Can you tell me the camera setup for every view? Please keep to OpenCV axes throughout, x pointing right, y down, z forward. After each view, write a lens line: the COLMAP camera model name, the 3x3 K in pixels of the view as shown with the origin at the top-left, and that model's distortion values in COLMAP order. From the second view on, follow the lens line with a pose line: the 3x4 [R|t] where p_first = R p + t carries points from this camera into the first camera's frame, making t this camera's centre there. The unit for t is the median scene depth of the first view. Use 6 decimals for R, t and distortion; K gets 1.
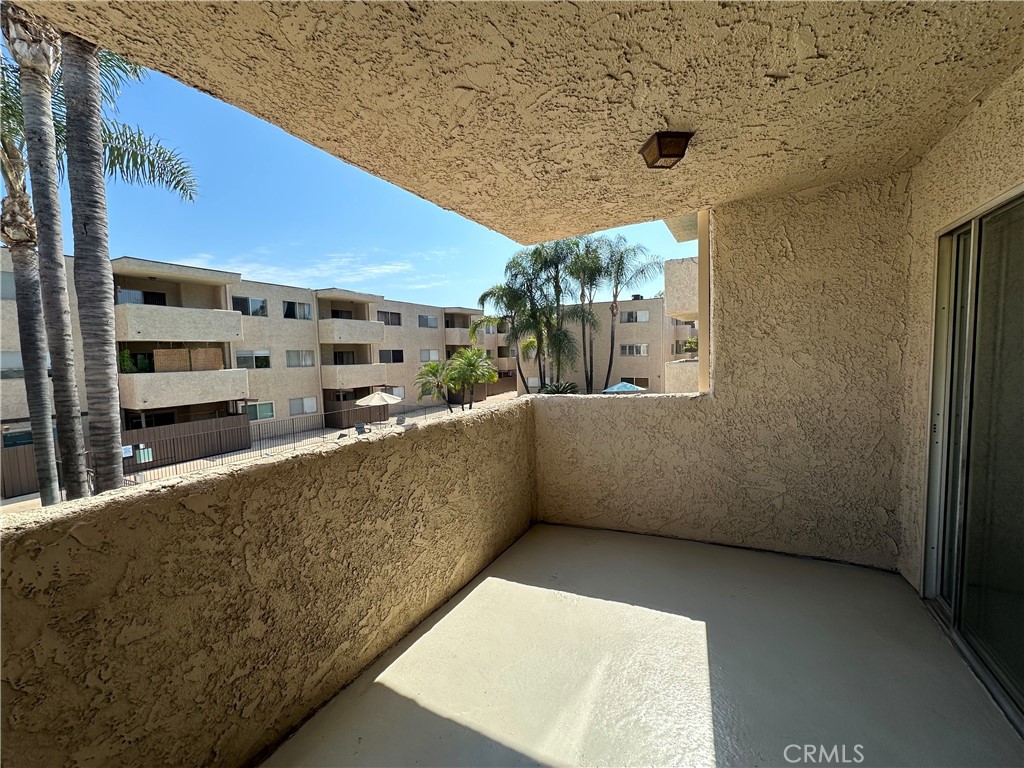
lens RADIAL K [[411.9, 0, 510.9], [0, 411.9, 384.3], [0, 0, 1]] dist [0.000731, 0.000067]
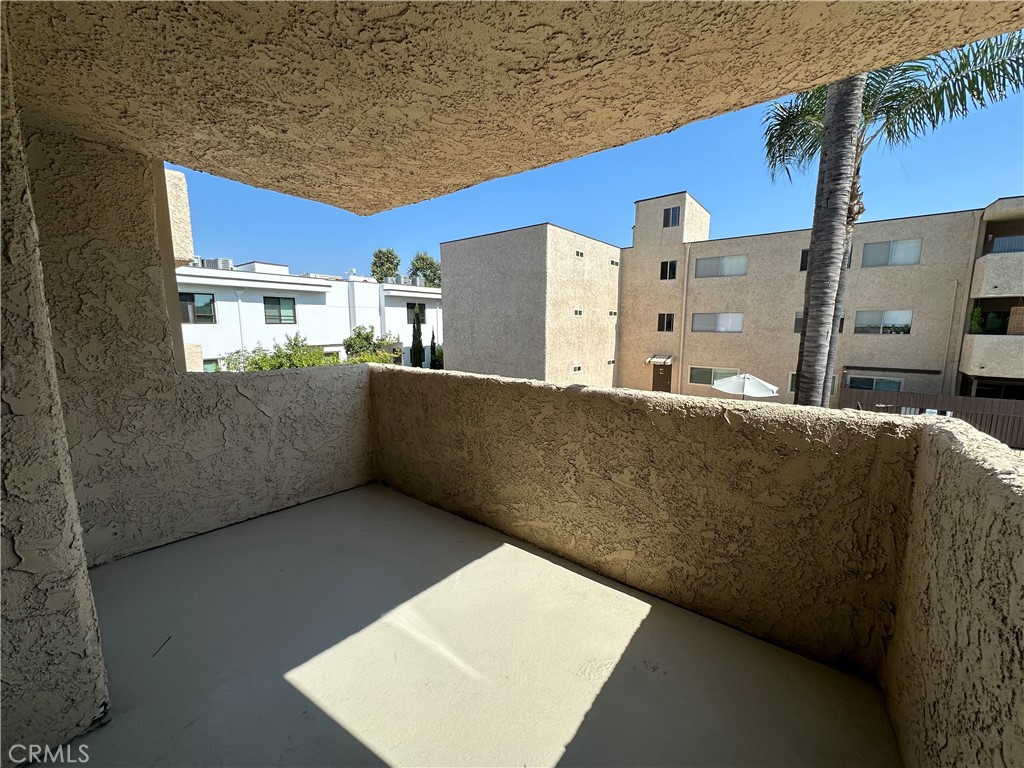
lens RADIAL K [[411.9, 0, 515.9], [0, 411.9, 384.3], [0, 0, 1]] dist [0.000731, 0.000067]
pose [[-0.162151, 0.167984, -0.972362, 0.733610], [-0.068021, 0.981156, 0.180846, -0.077486], [0.984419, 0.095465, -0.147669, 0.882555]]
